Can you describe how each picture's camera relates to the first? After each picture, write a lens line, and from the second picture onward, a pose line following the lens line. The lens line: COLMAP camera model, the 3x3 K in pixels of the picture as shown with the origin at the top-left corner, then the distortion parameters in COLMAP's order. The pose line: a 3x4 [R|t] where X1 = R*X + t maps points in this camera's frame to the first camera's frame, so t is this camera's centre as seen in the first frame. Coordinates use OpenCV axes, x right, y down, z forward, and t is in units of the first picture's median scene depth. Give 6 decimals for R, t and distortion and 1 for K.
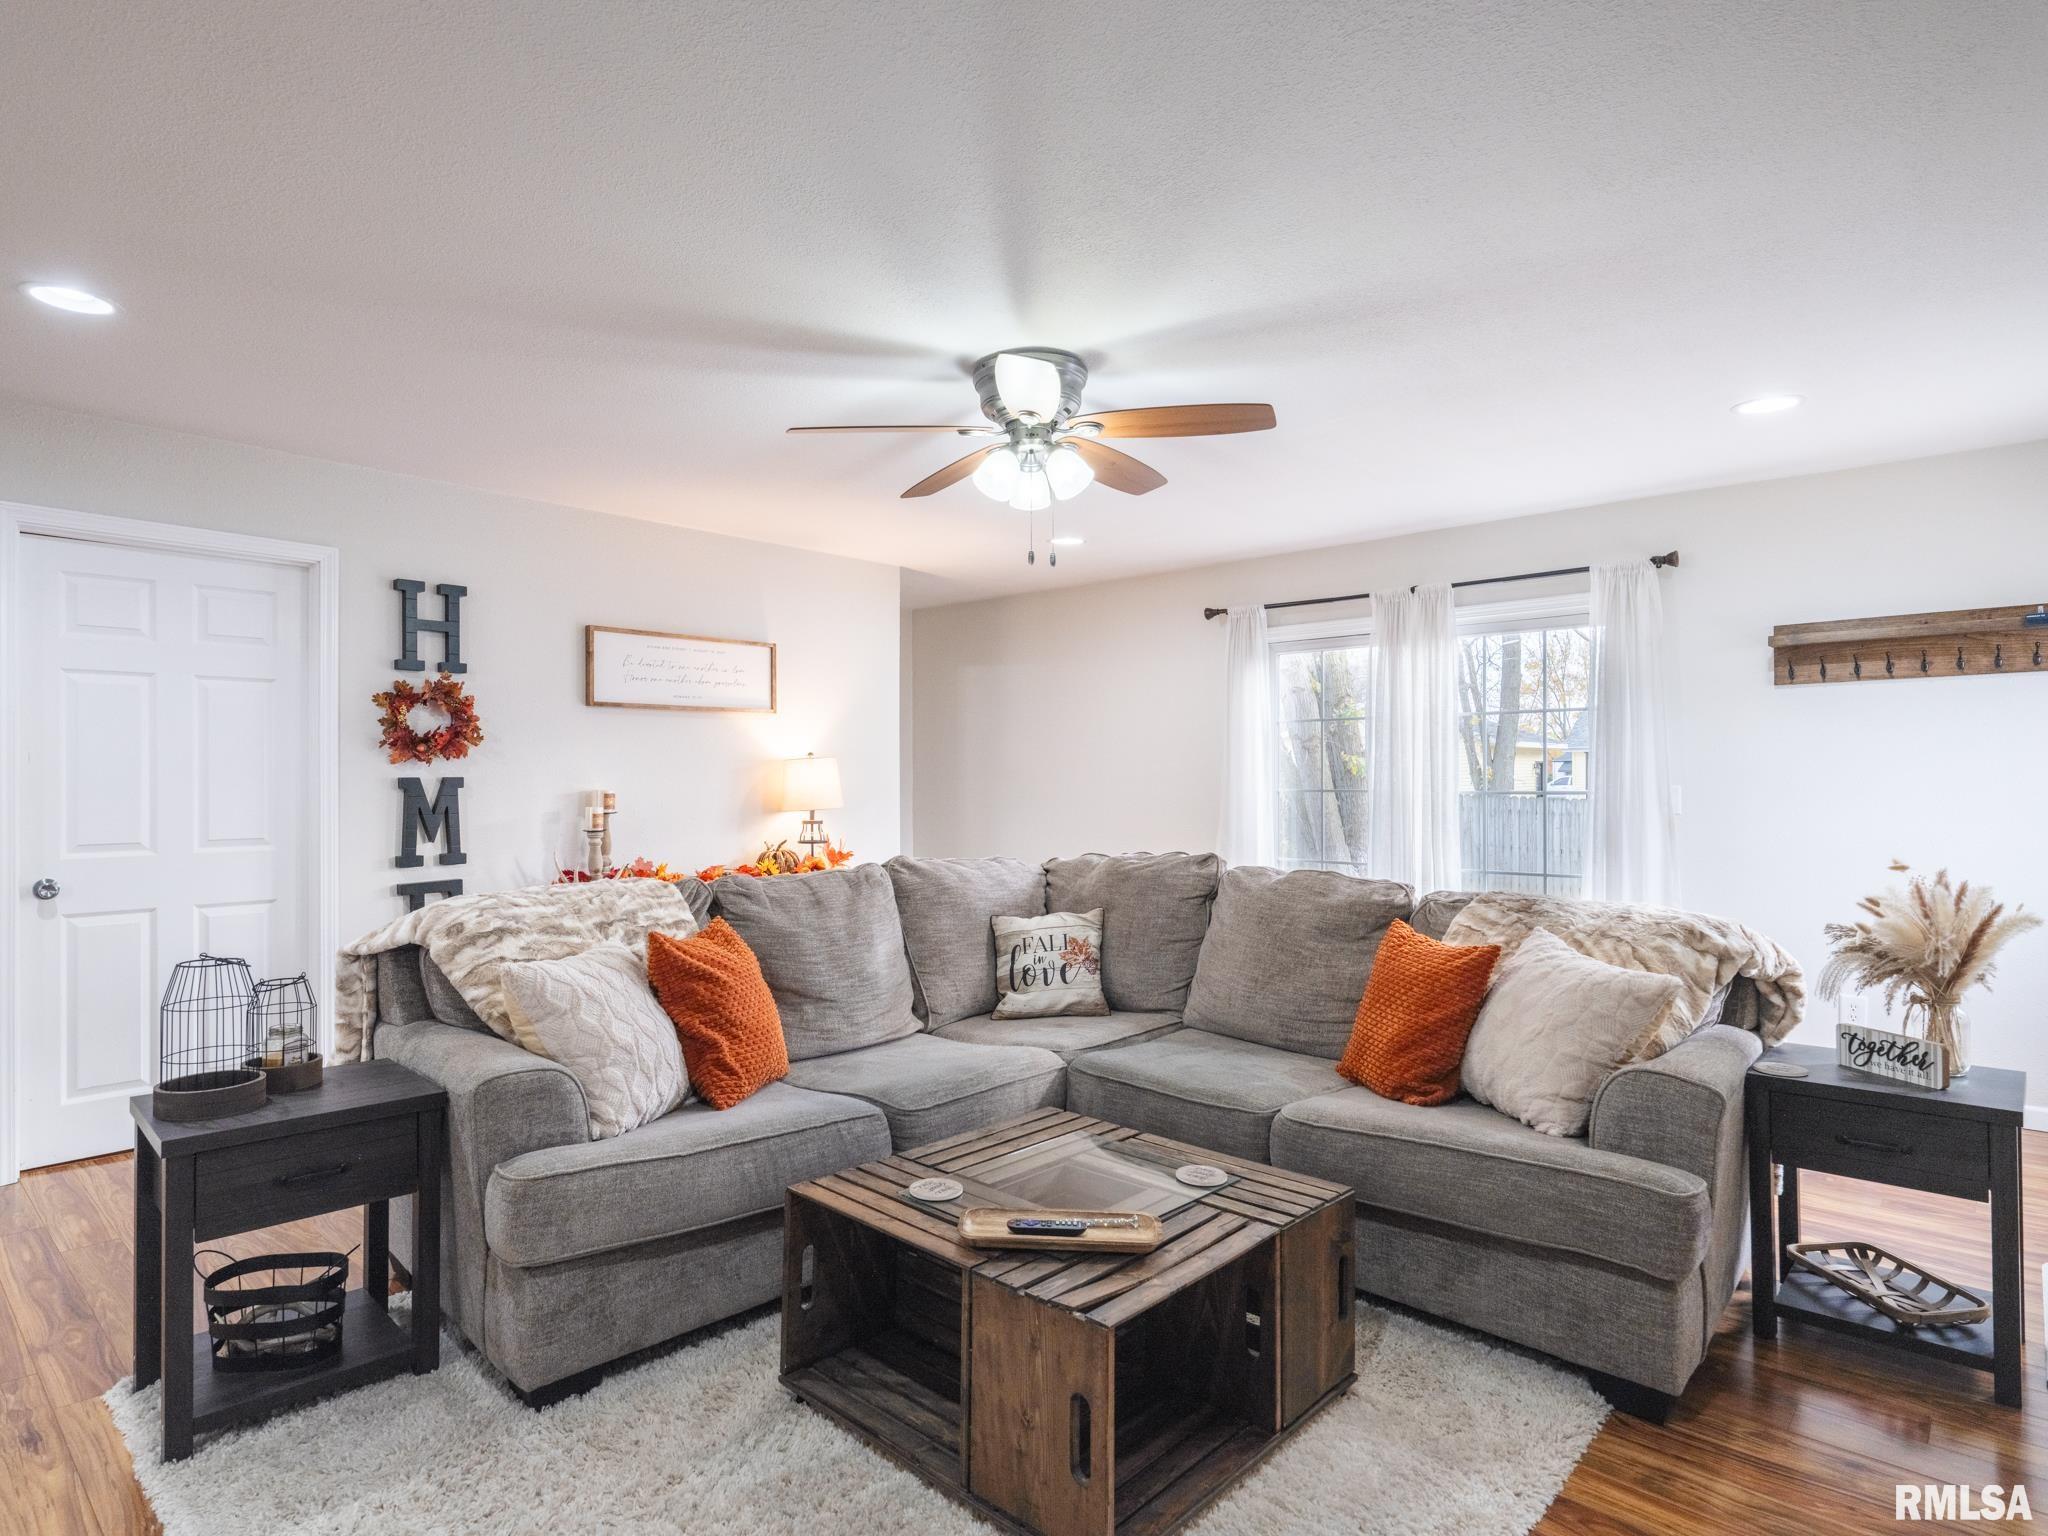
lens RADIAL K [[1122.4, 0, 969.3], [0, 1122.4, 744.9], [0, 0, 1]] dist [0.000794, -0.001767]
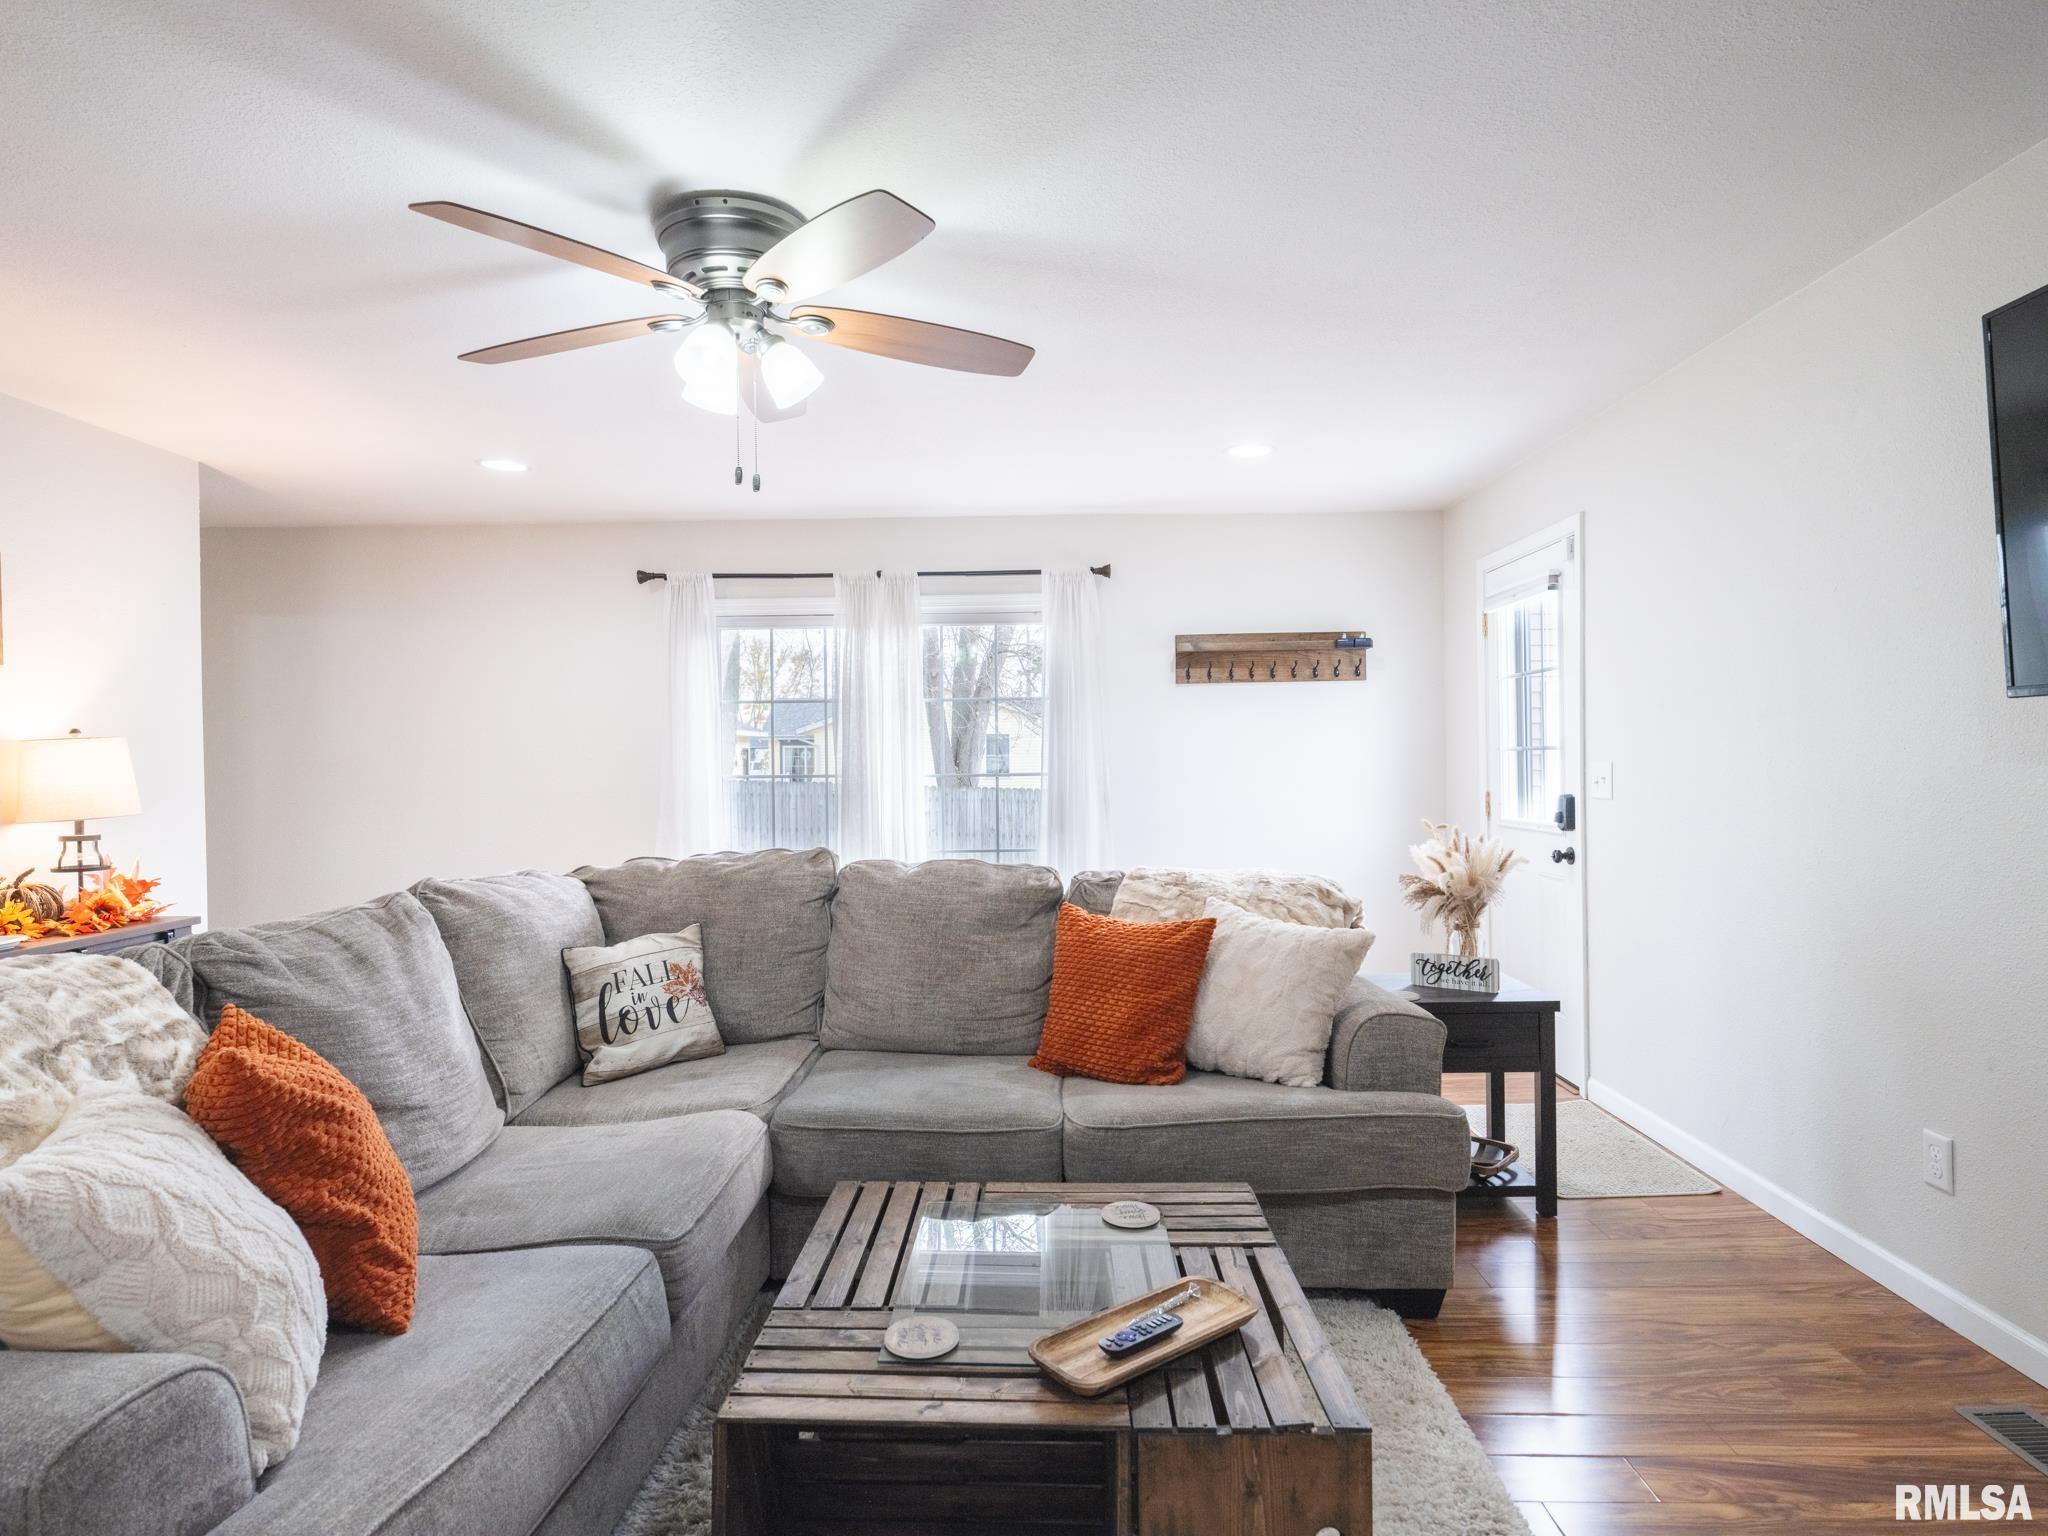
lens RADIAL K [[1122.4, 0, 1016.5], [0, 1122.4, 754.0], [0, 0, 1]] dist [0.000794, -0.001767]
pose [[0.737943, -0.001898, 0.674861, -0.325968], [-0.011028, 0.999829, 0.014871, 0.009907], [-0.674773, -0.018416, 0.737795, 0.307154]]
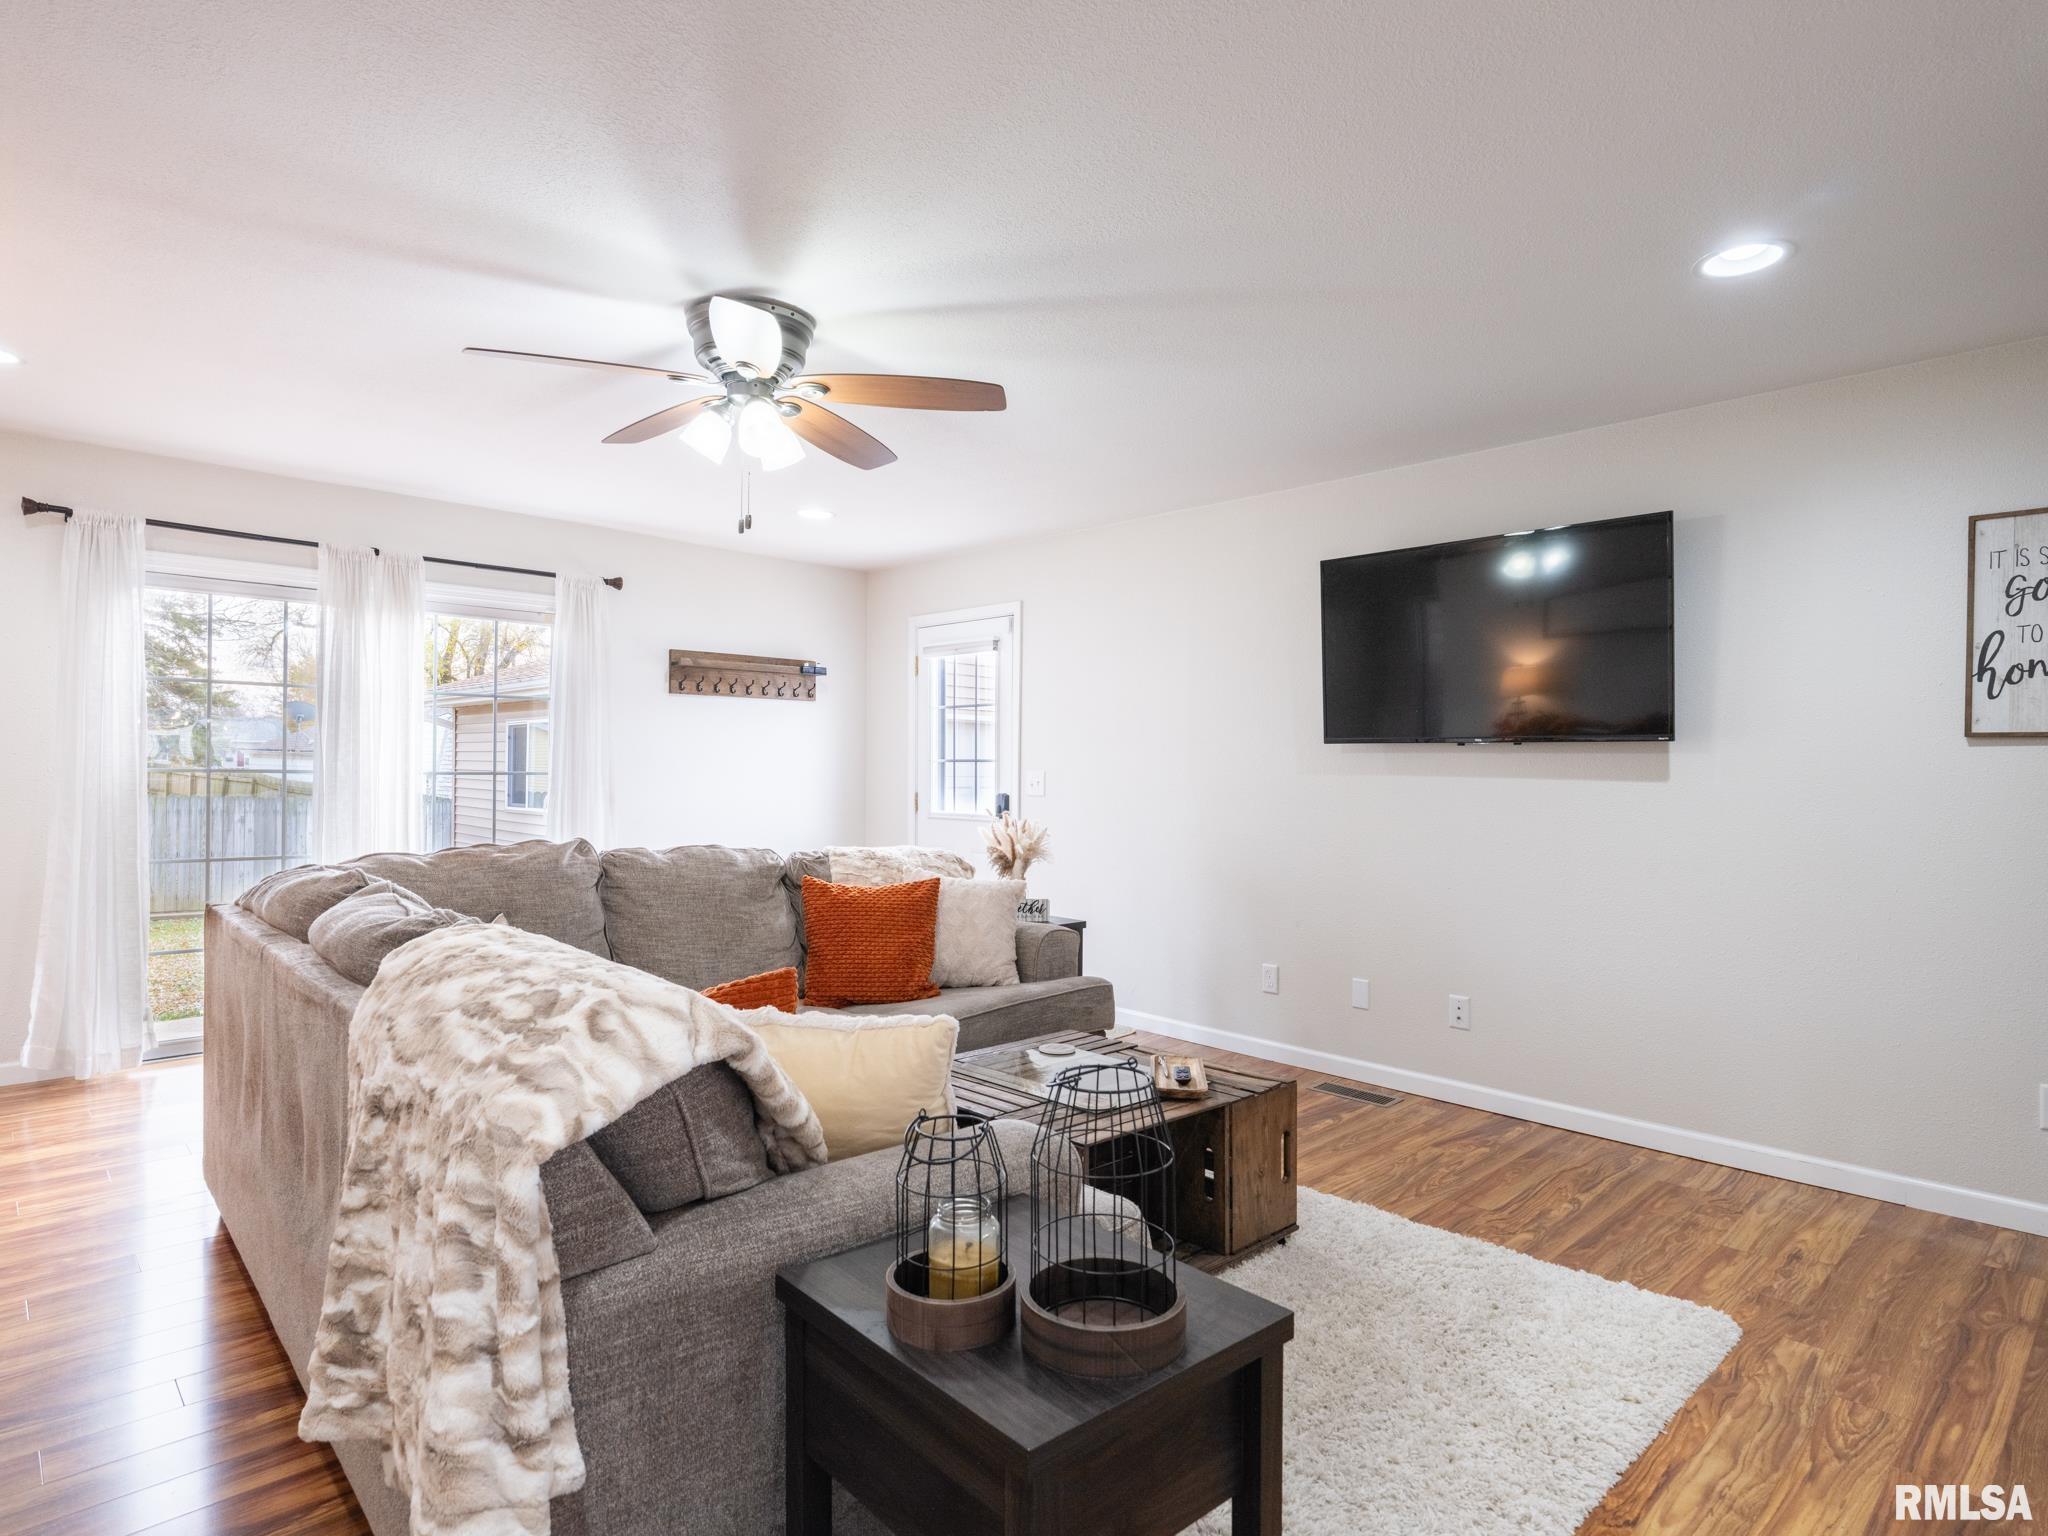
lens RADIAL K [[1122.4, 0, 1014.8], [0, 1122.4, 778.3], [0, 0, 1]] dist [0.000794, -0.001767]
pose [[0.050241, -0.007305, 0.998710, -0.871942], [-0.047928, 0.998804, 0.009717, 0.024214], [-0.997586, -0.048354, 0.049831, 0.726076]]
